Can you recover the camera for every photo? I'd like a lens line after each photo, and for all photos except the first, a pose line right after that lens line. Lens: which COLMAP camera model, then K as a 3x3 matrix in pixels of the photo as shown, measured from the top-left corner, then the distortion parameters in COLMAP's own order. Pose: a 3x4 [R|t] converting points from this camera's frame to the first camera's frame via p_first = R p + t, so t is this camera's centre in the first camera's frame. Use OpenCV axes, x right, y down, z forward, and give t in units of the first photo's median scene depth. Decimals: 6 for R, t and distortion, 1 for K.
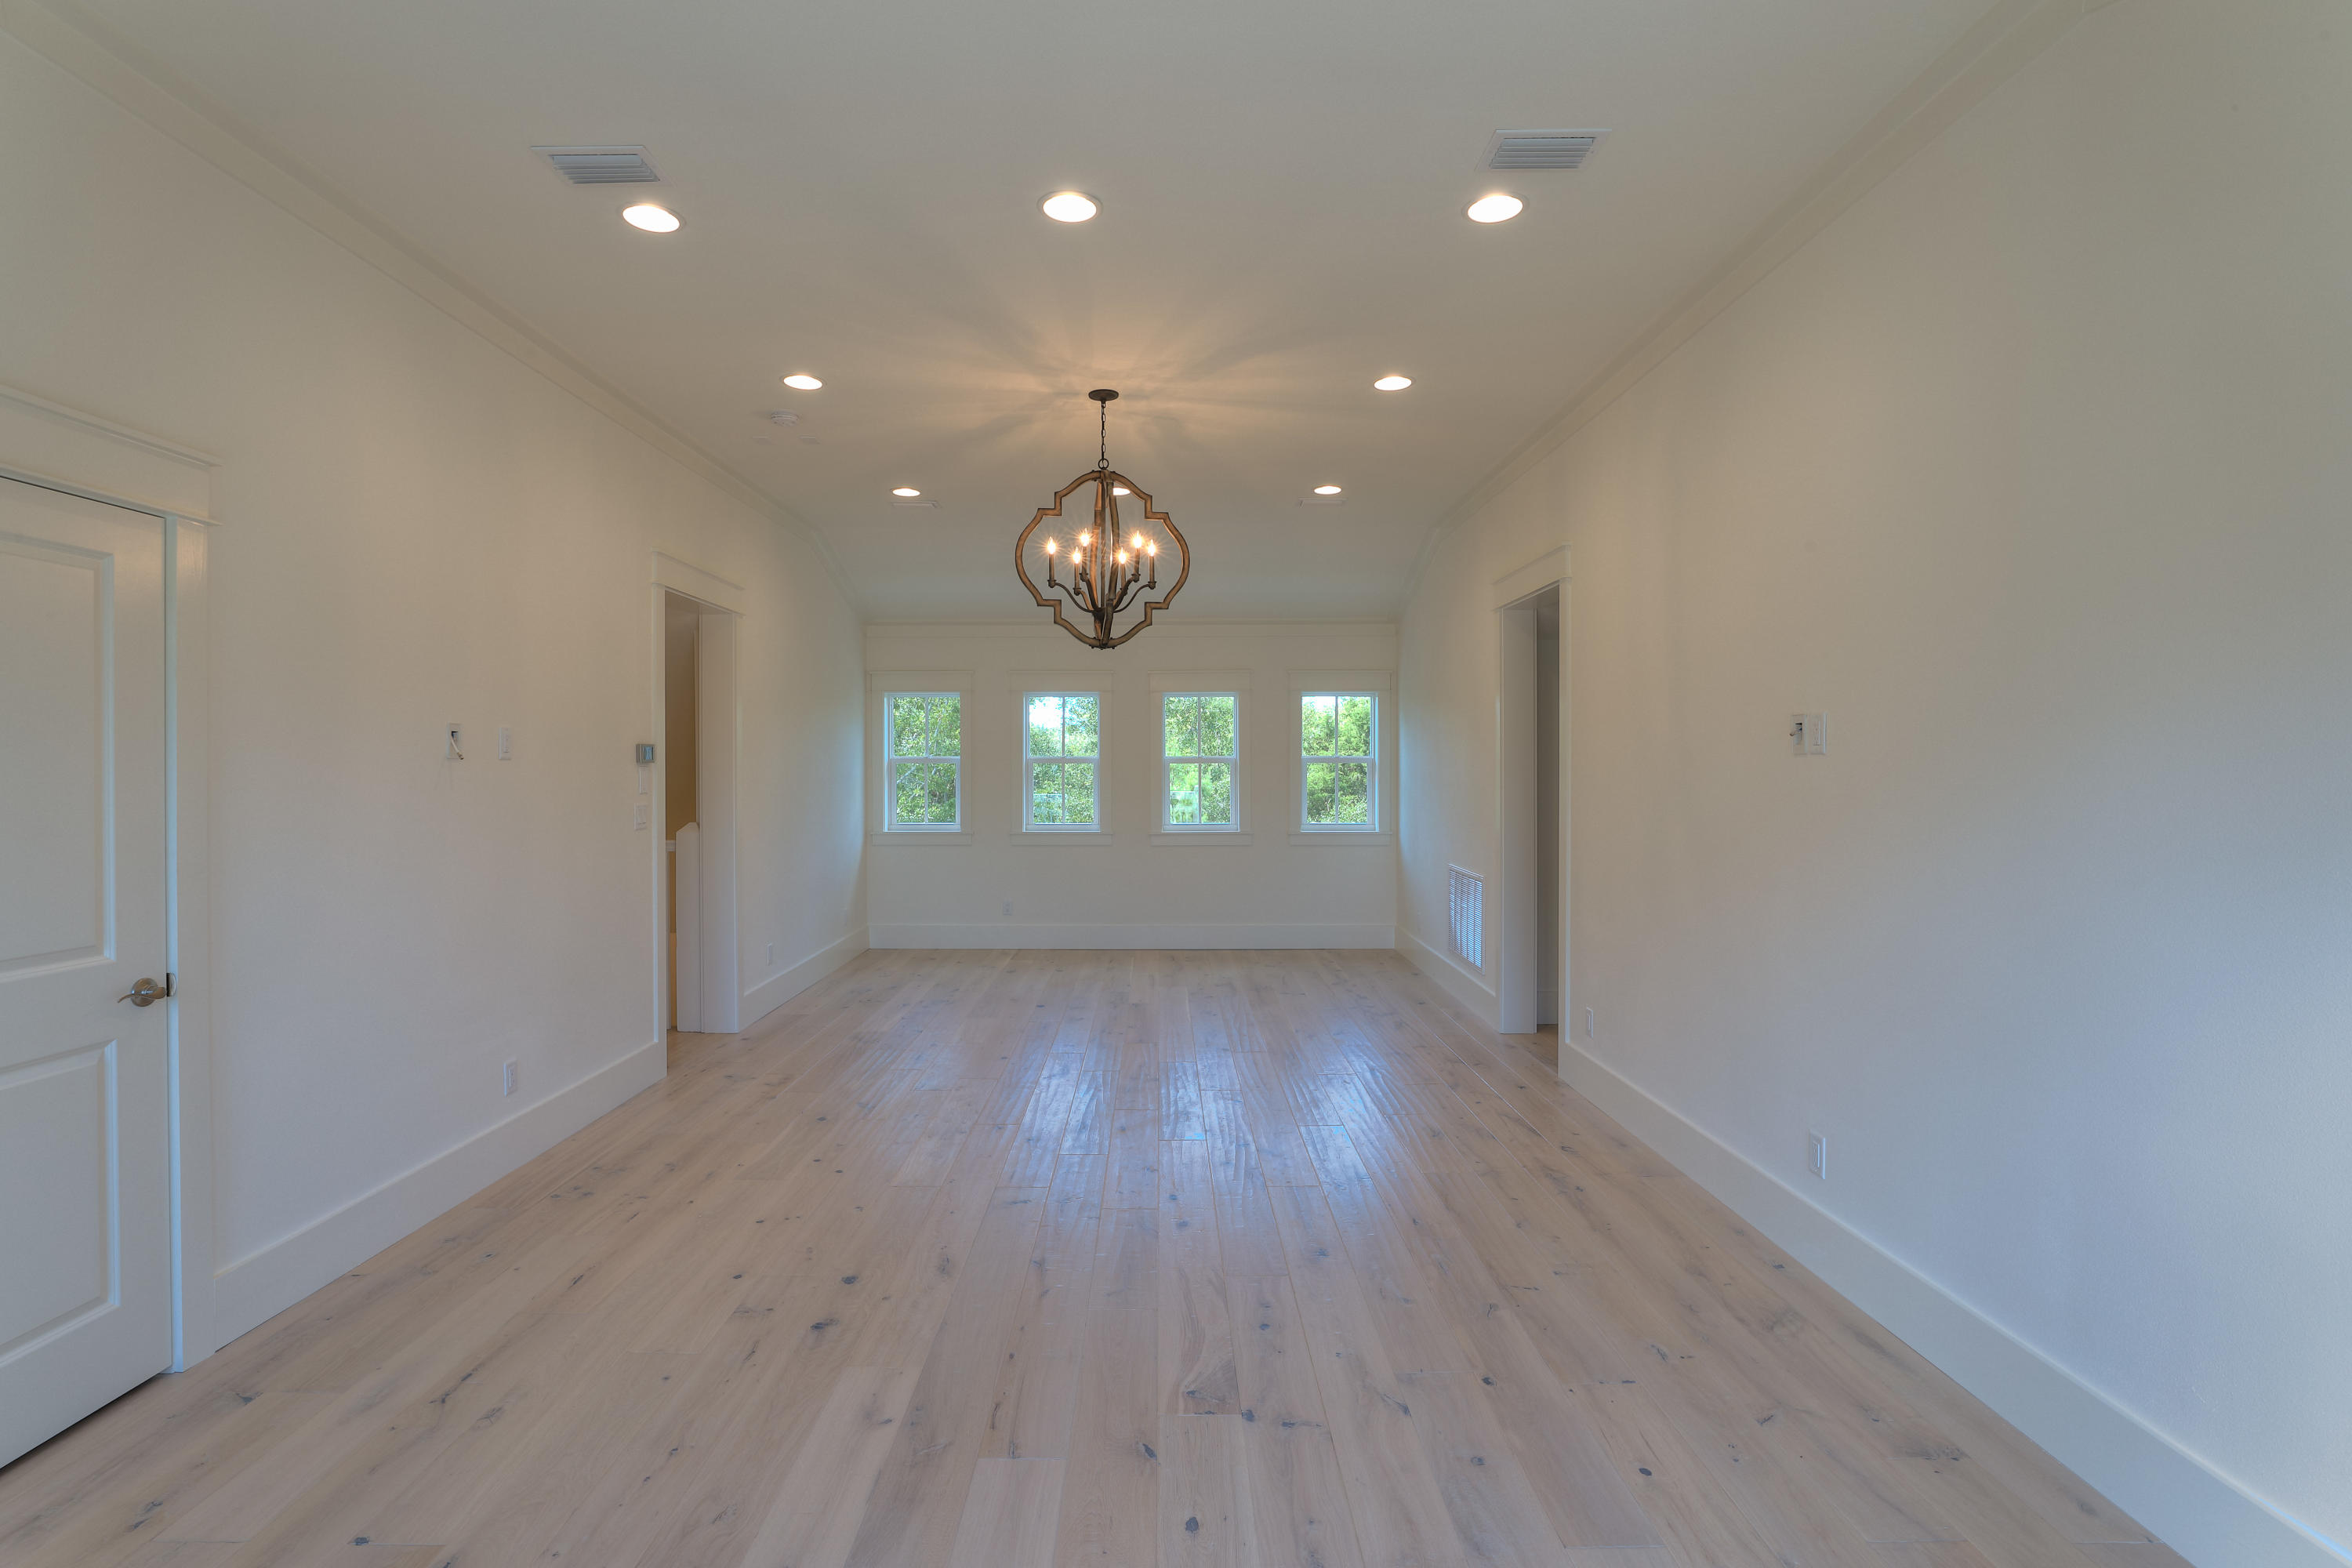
lens RADIAL K [[1123.4, 0, 1195.5], [0, 1123.4, 777.0], [0, 0, 1]] dist [-0.033751, 0.007722]
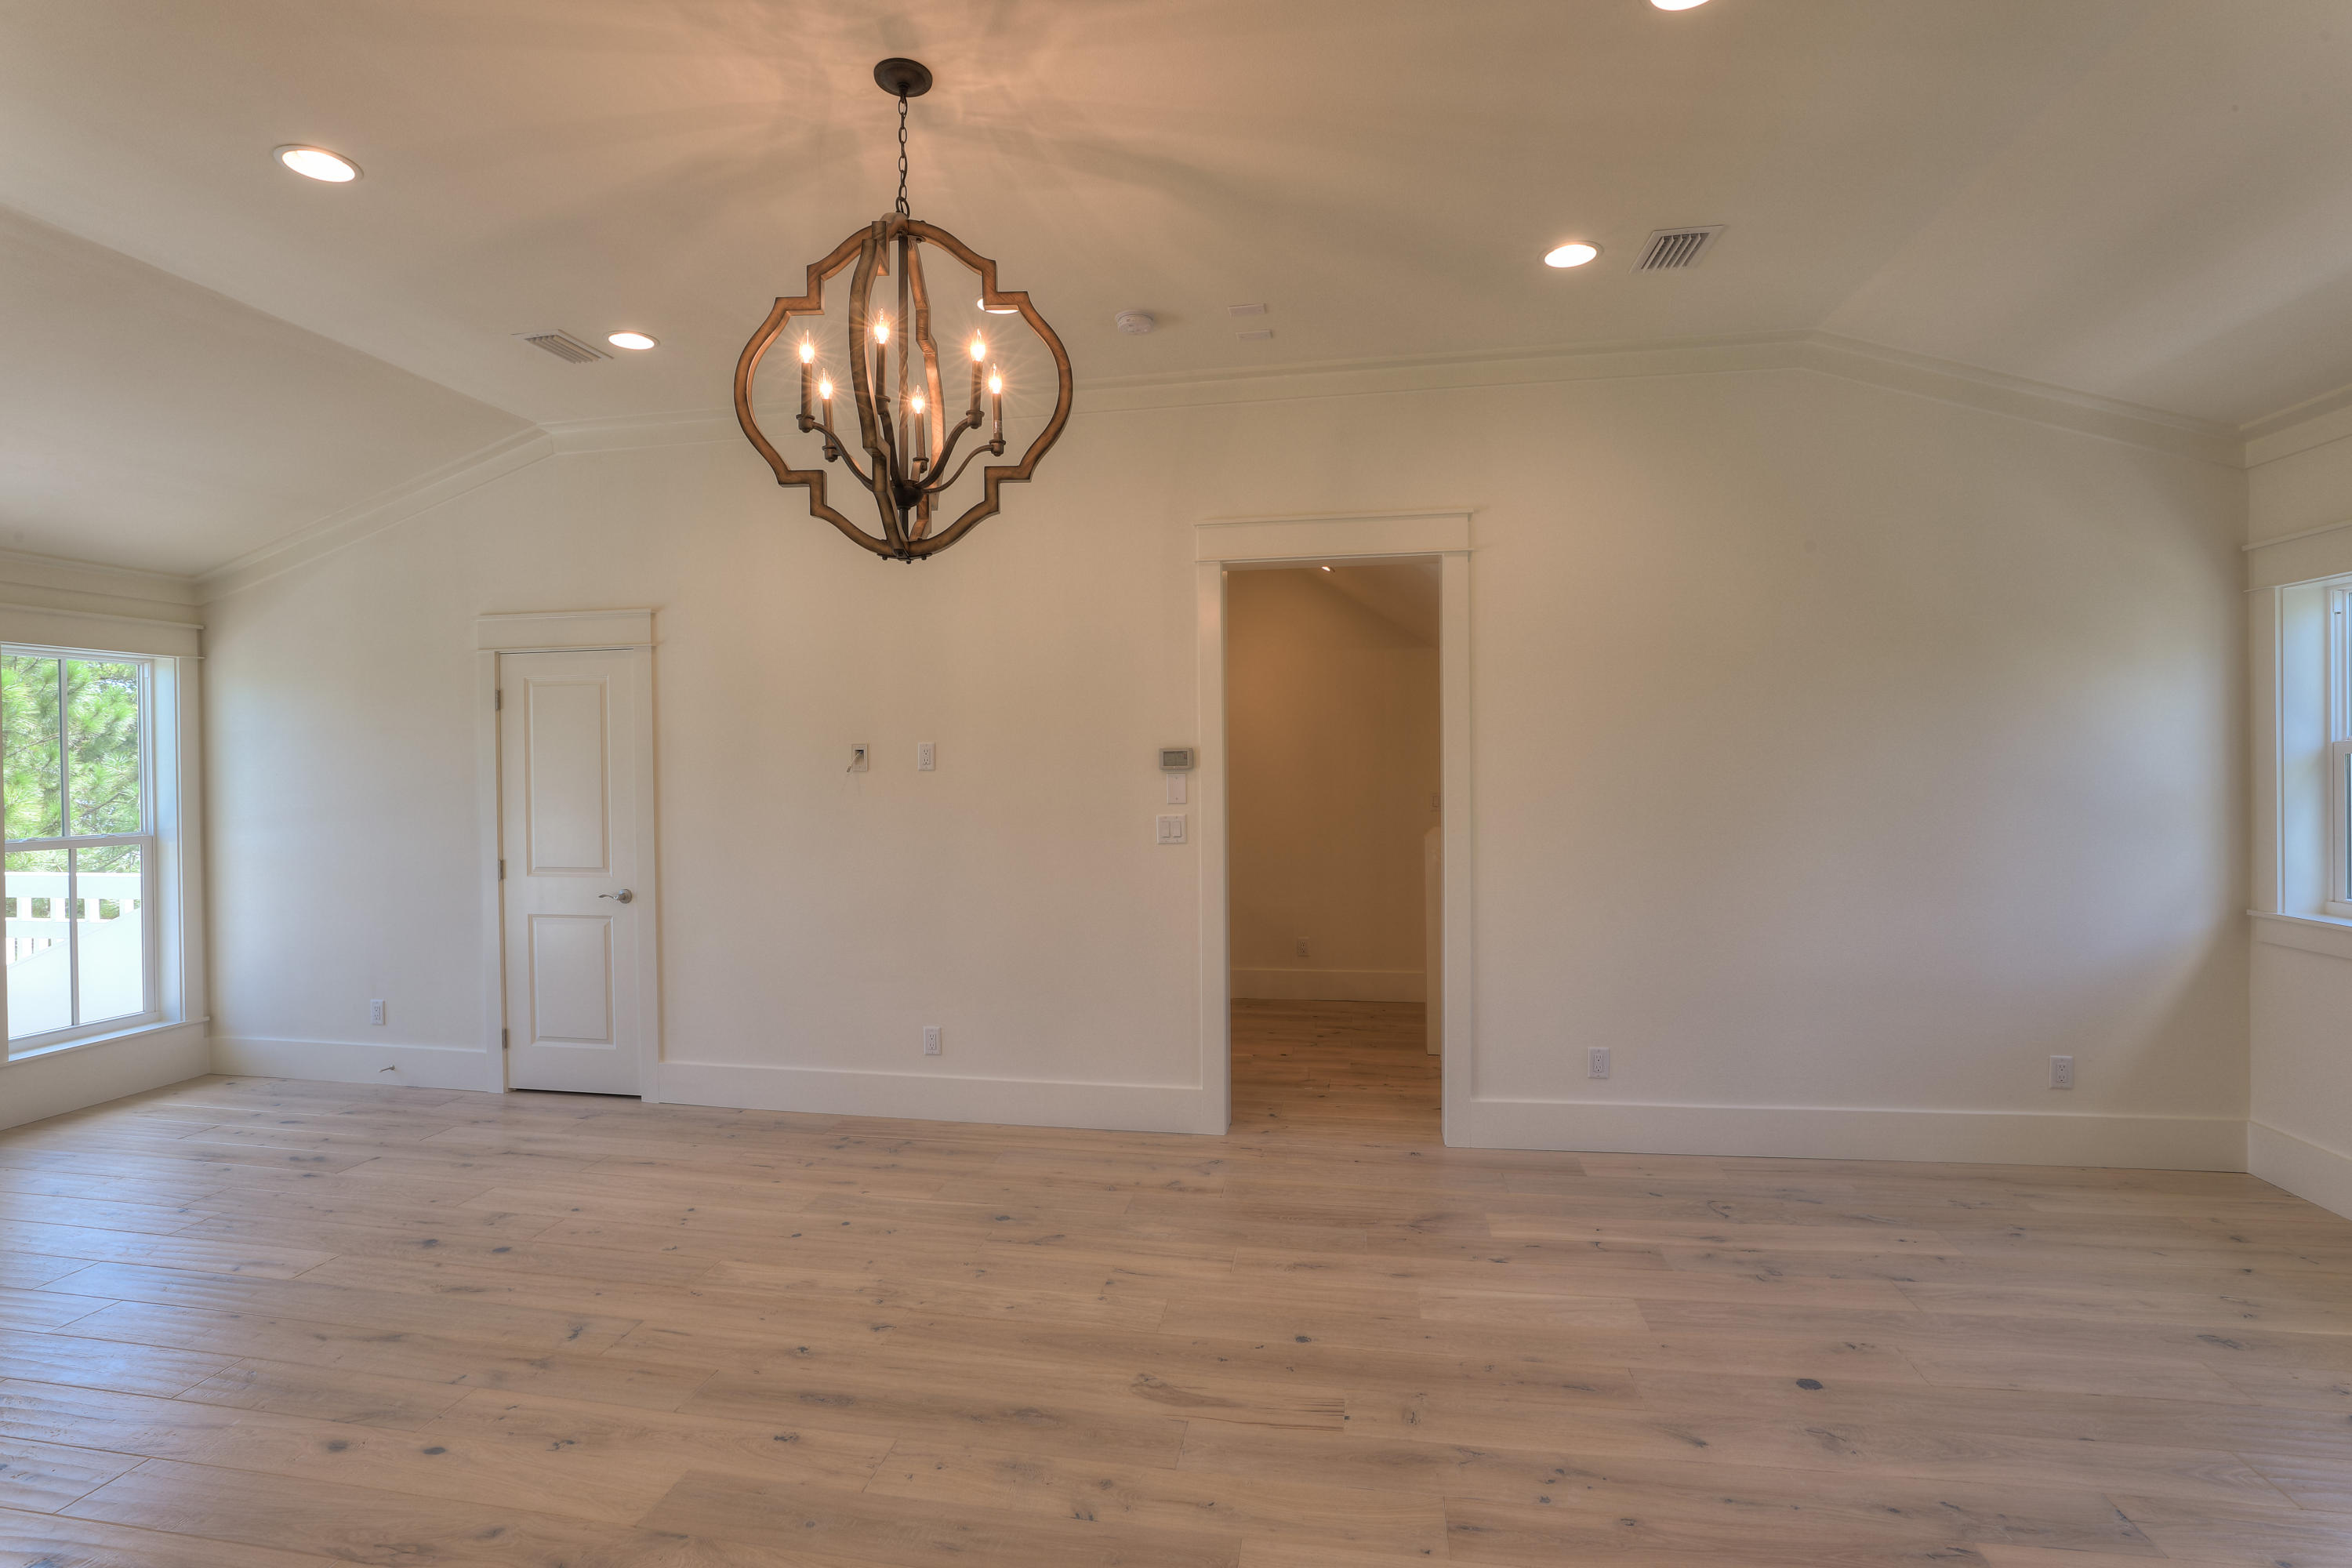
lens RADIAL K [[1123.4, 0, 1134.6], [0, 1123.4, 776.3], [0, 0, 1]] dist [-0.033751, 0.007722]
pose [[-0.221611, 0.012710, -0.975052, 0.542876], [0.004136, 0.999918, 0.012094, -0.025624], [0.975126, -0.001352, -0.221645, 1.638188]]
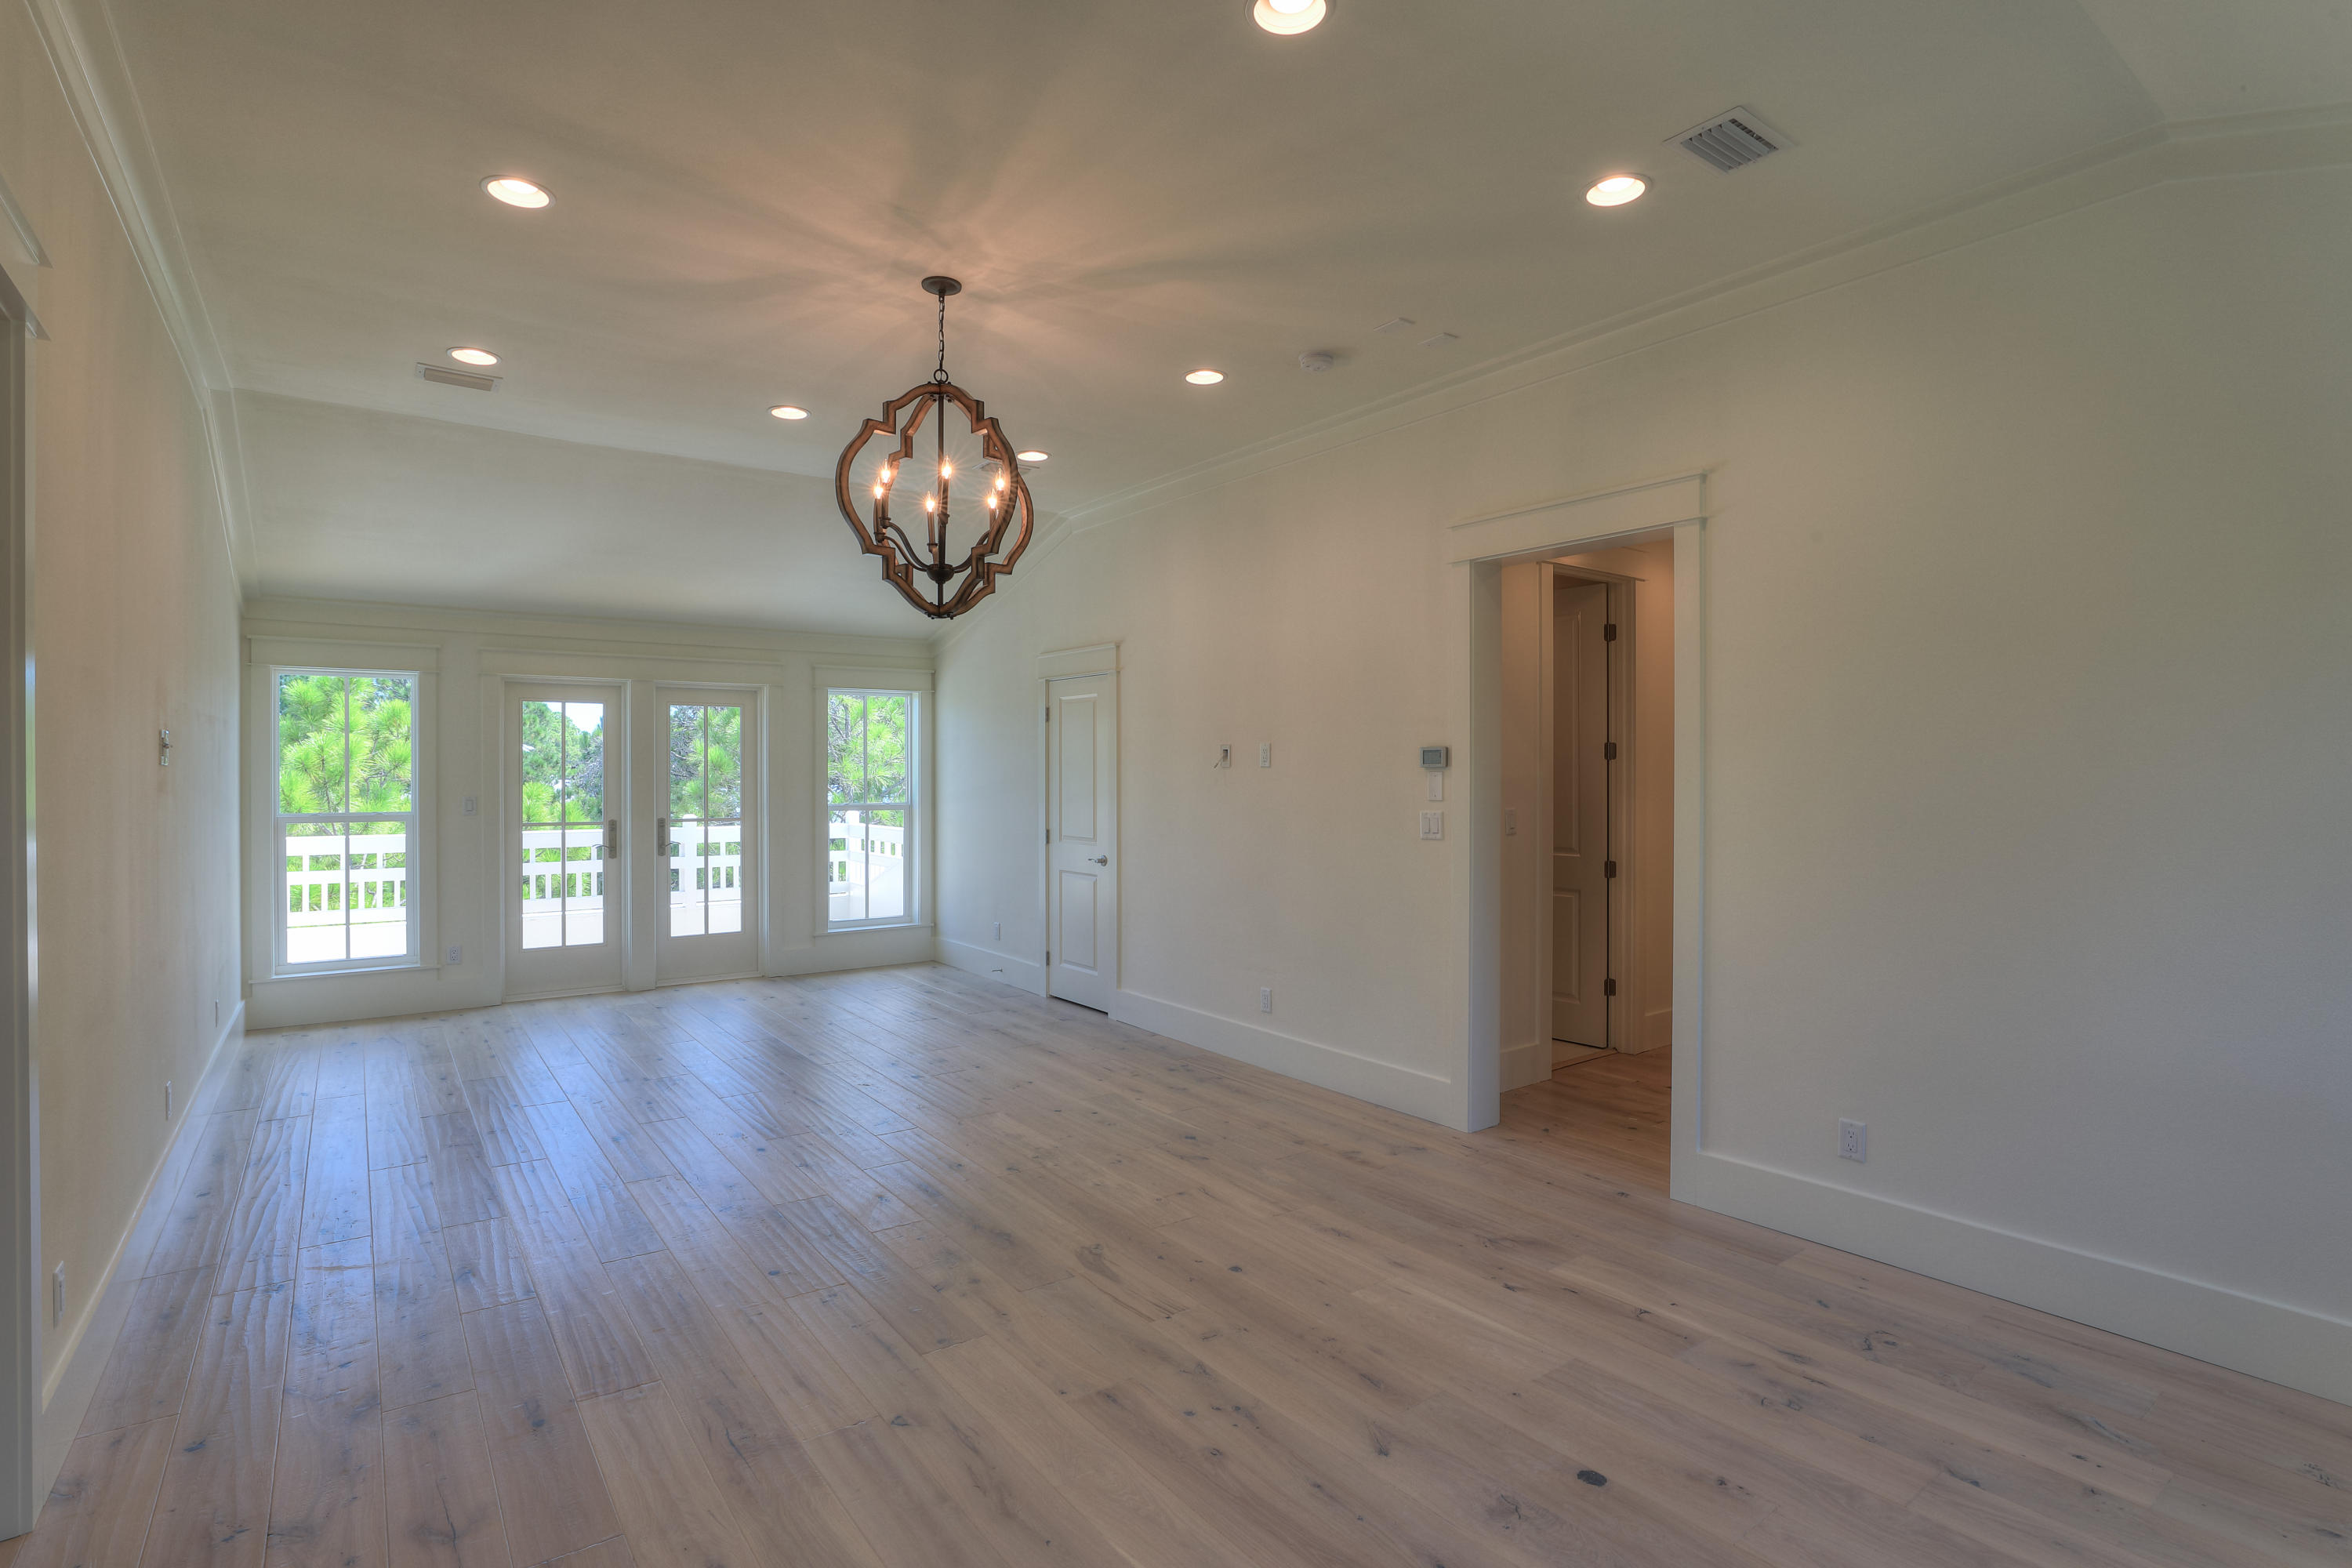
lens RADIAL K [[1123.4, 0, 1133.6], [0, 1123.4, 777.1], [0, 0, 1]] dist [-0.033751, 0.007722]
pose [[-0.836620, 0.003397, -0.547774, 0.302996], [-0.003132, 0.999935, 0.010984, -0.020274], [0.547775, 0.010905, -0.836554, 2.294457]]
